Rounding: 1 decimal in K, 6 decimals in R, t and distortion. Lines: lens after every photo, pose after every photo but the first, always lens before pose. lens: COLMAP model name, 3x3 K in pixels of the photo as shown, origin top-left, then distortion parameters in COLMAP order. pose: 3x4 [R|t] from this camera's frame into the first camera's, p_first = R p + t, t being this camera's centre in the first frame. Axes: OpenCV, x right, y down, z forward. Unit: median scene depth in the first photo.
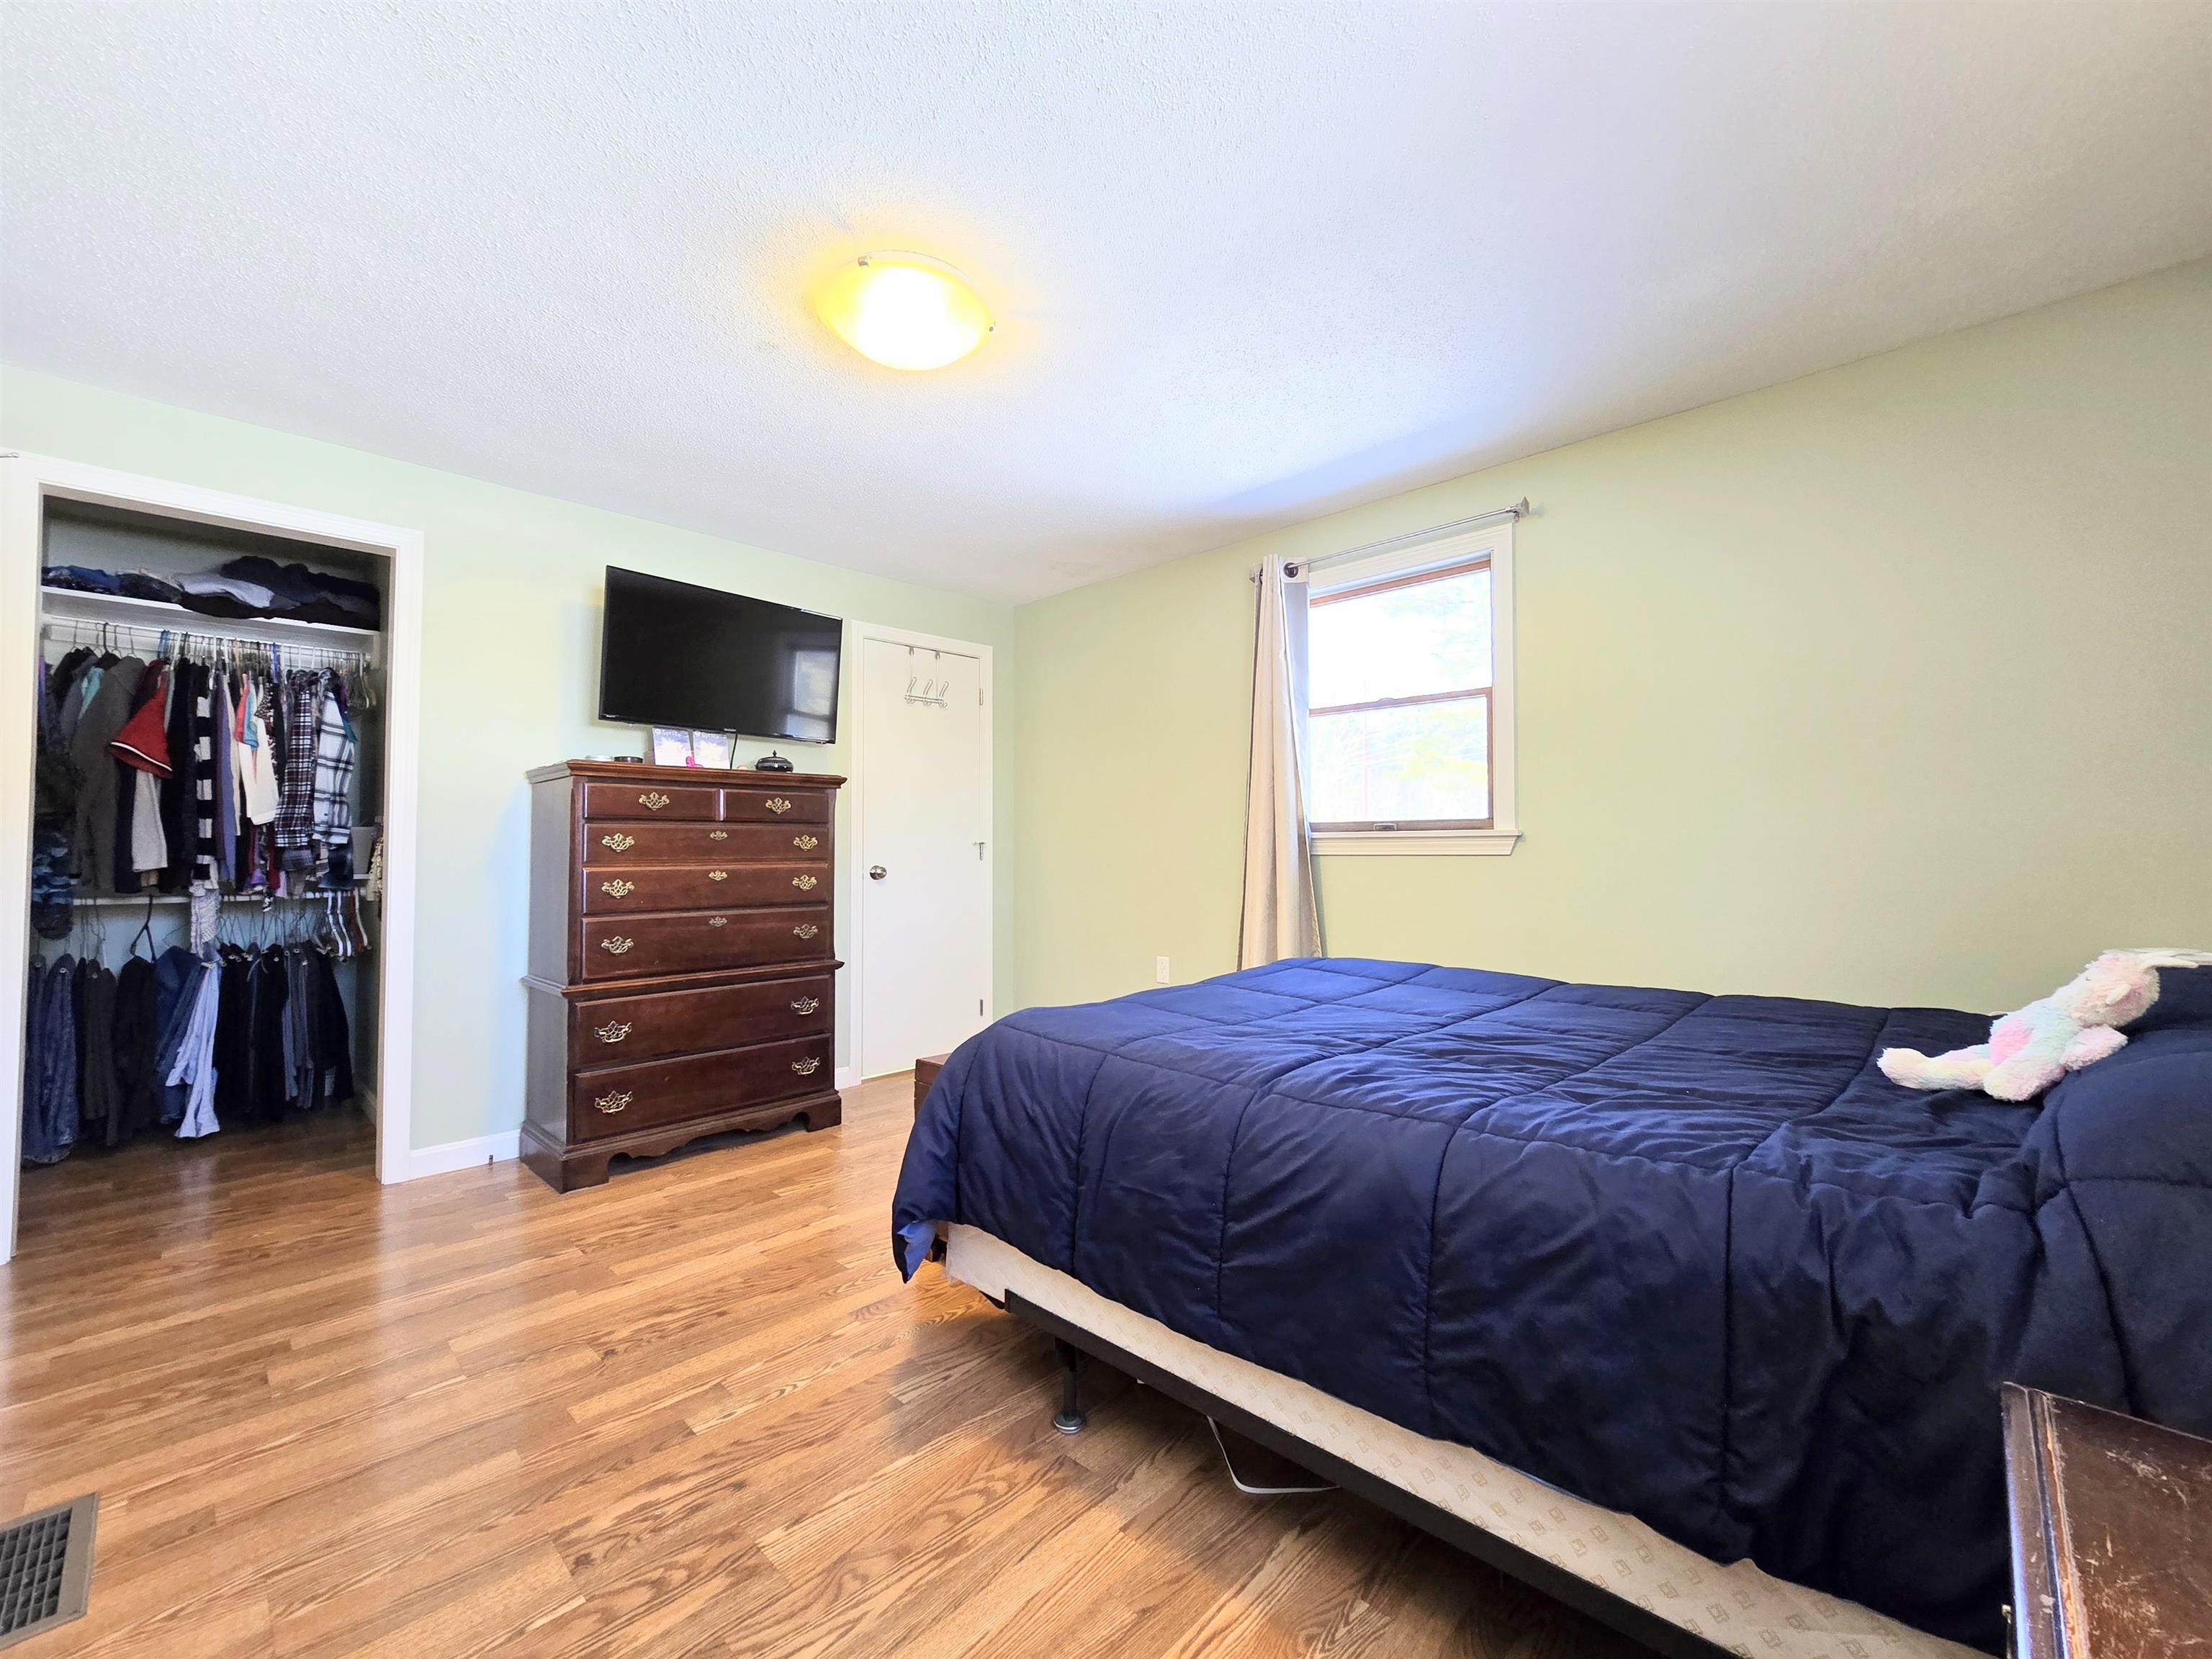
lens RADIAL K [[906.0, 0, 1106.0], [0, 906.0, 829.5], [0, 0, 1]] dist [-0.006698, 0.000078]
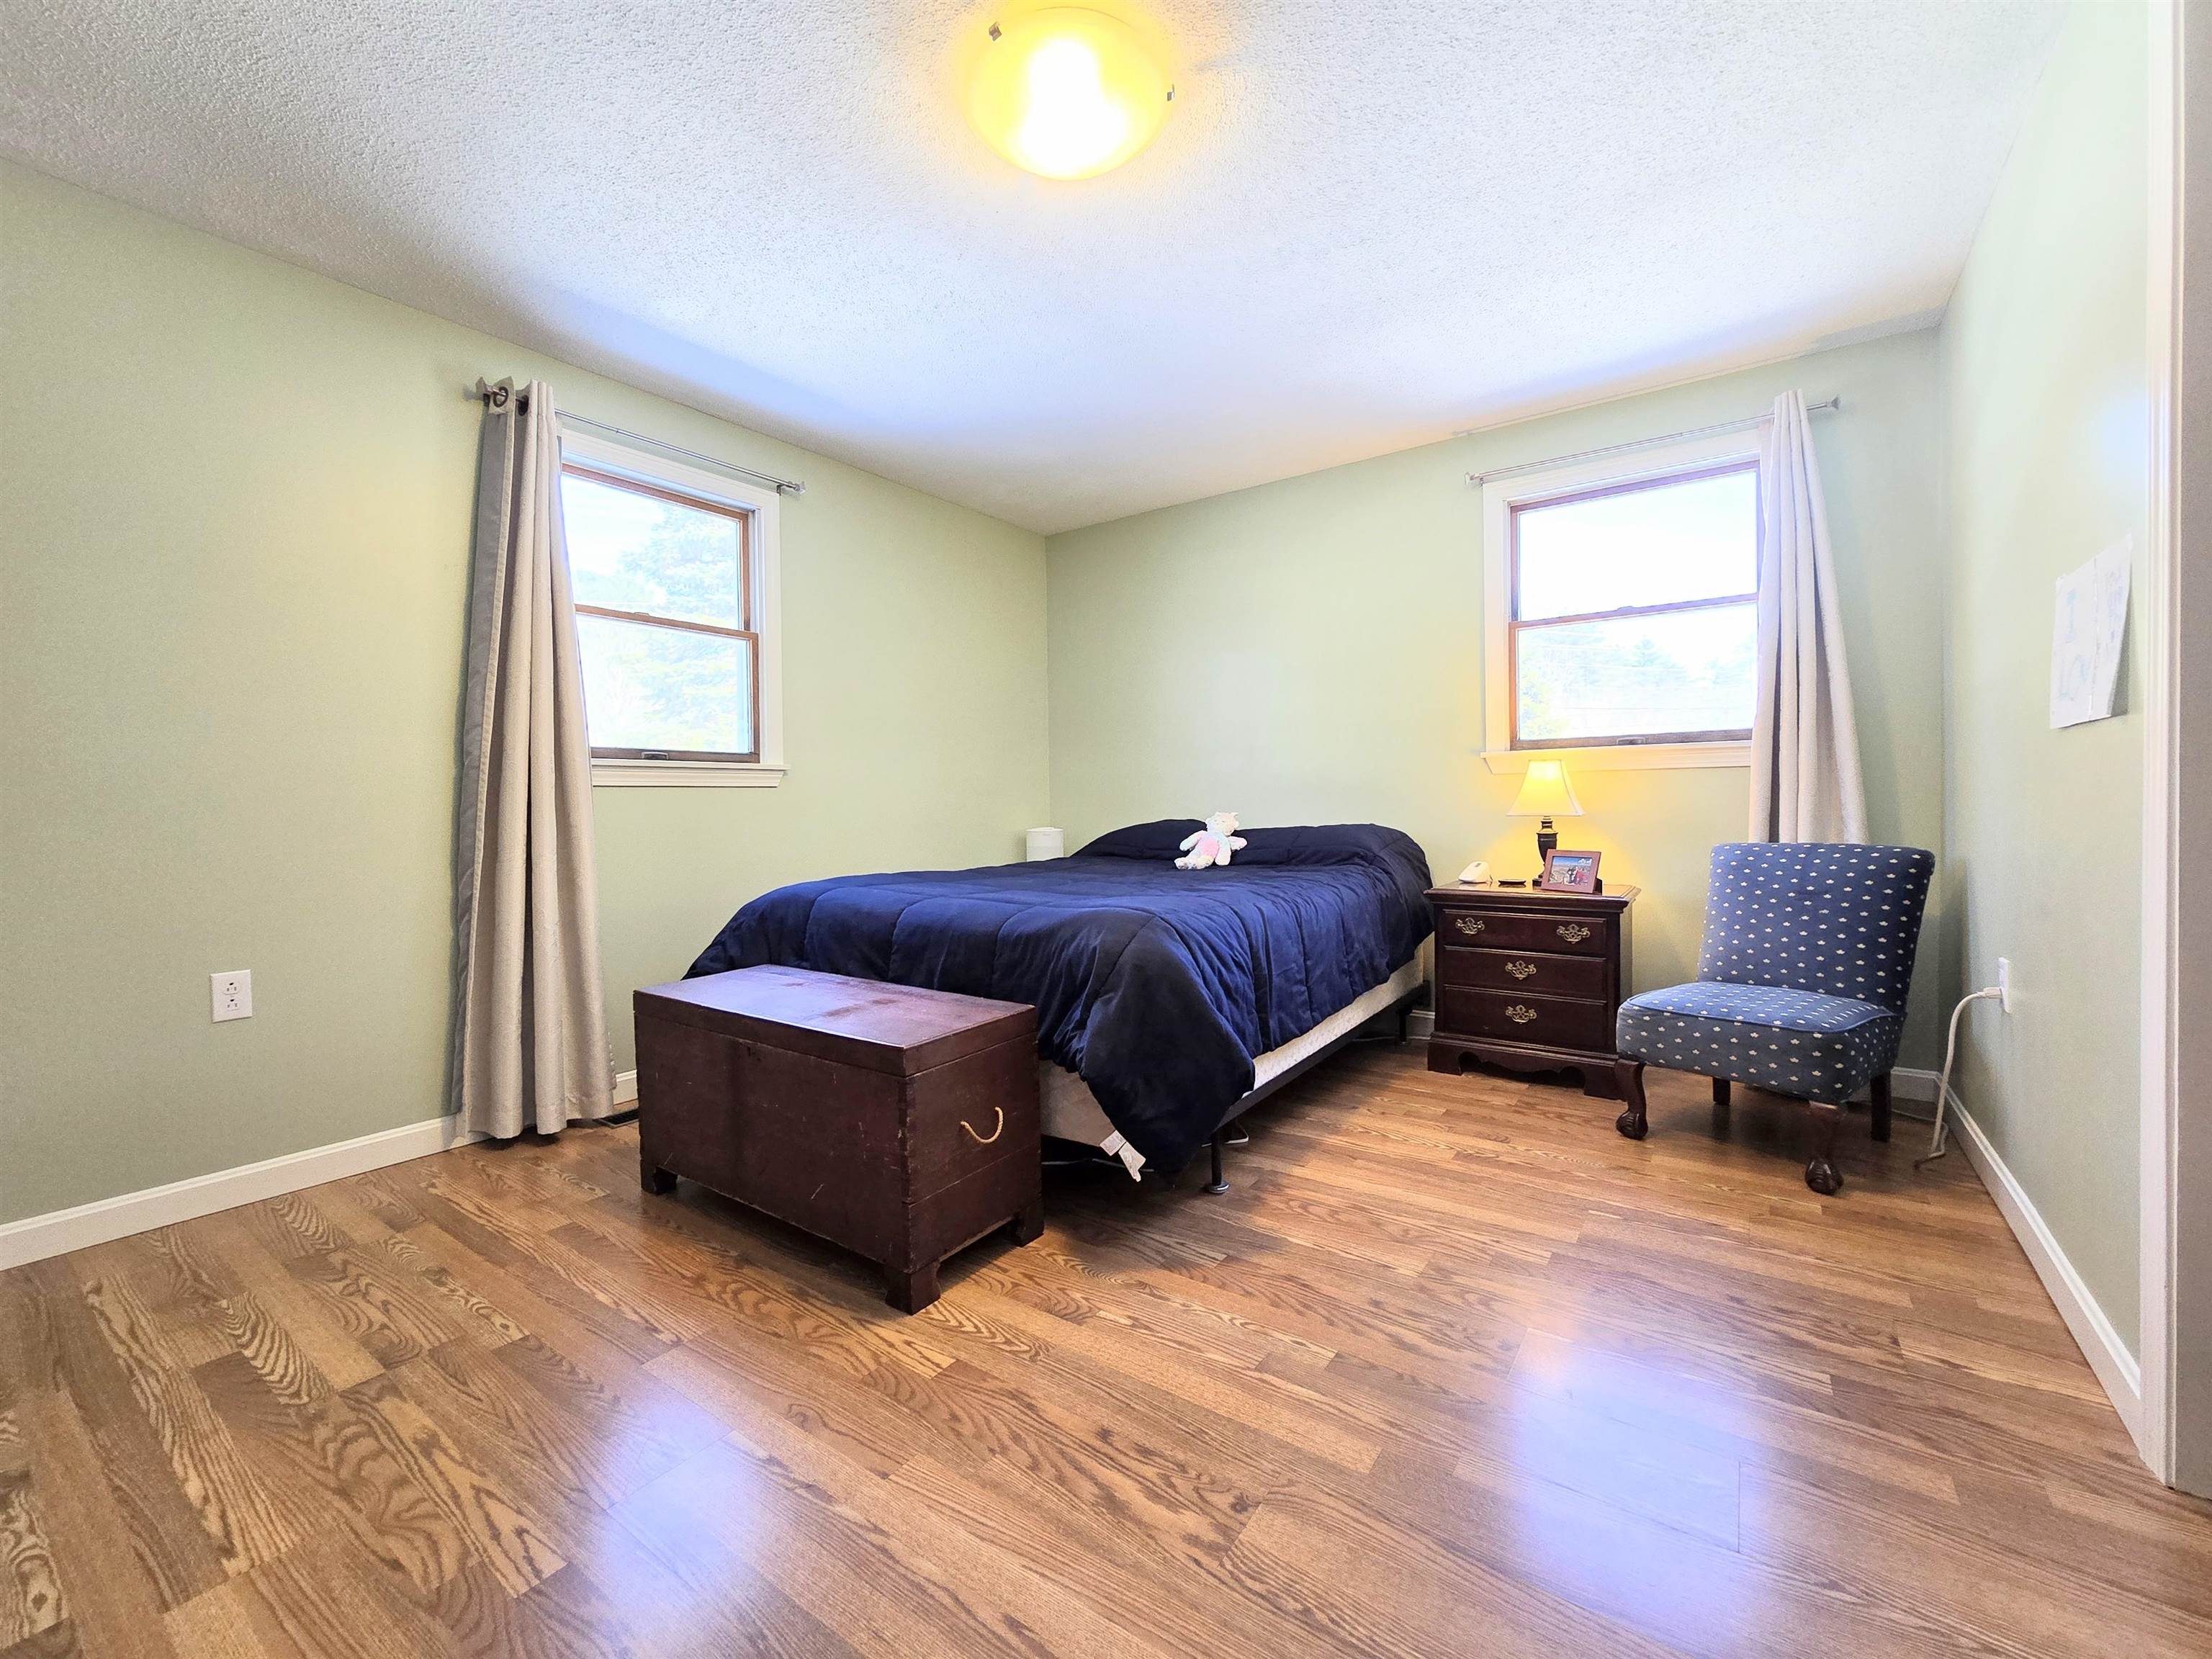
lens RADIAL K [[906.7, 0, 1105.3], [0, 906.7, 820.9], [0, 0, 1]] dist [-0.005154, -0.000120]
pose [[-0.151447, -0.014045, 0.988366, -1.344636], [-0.008294, 0.999882, 0.012937, 0.097514], [-0.988431, -0.006238, -0.151546, 1.379653]]
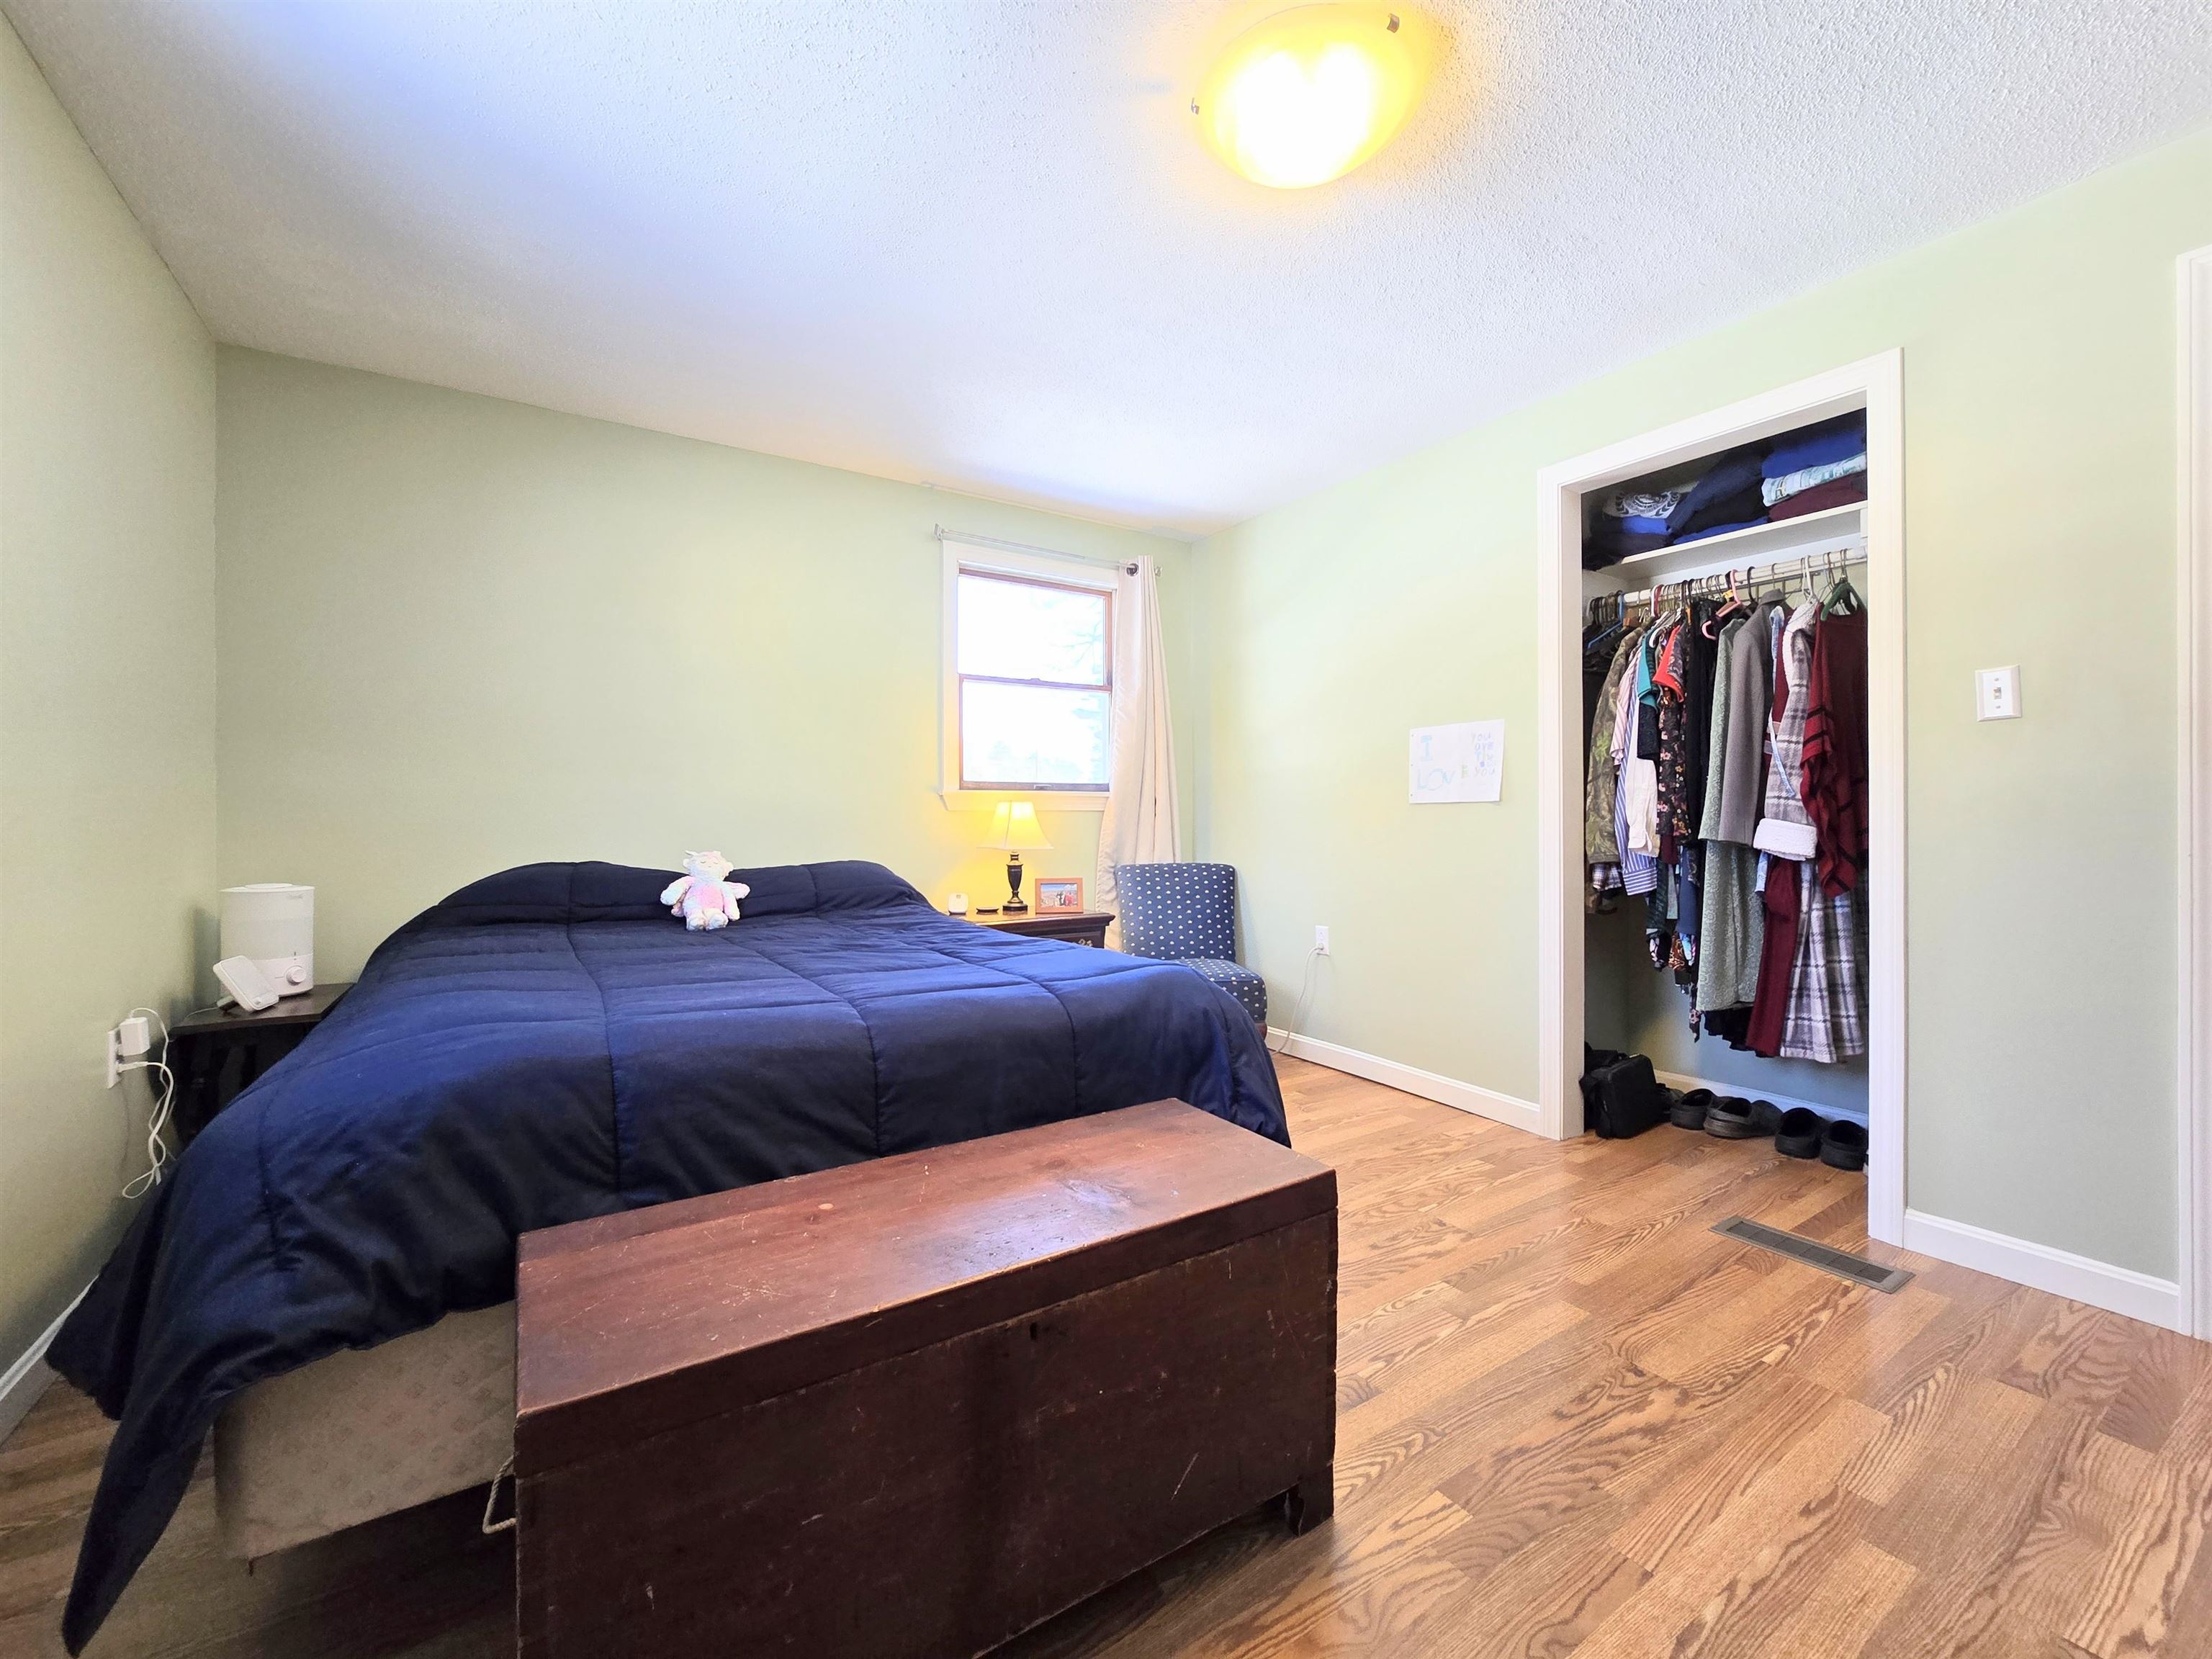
lens RADIAL K [[901.6, 0, 1108.6], [0, 901.6, 821.4], [0, 0, 1]] dist [-0.004721, -0.000001]
pose [[-0.975081, 0.005797, 0.221774, -0.288938], [0.001359, 0.999796, -0.020159, 0.079004], [-0.221846, -0.019356, -0.974890, 2.264839]]
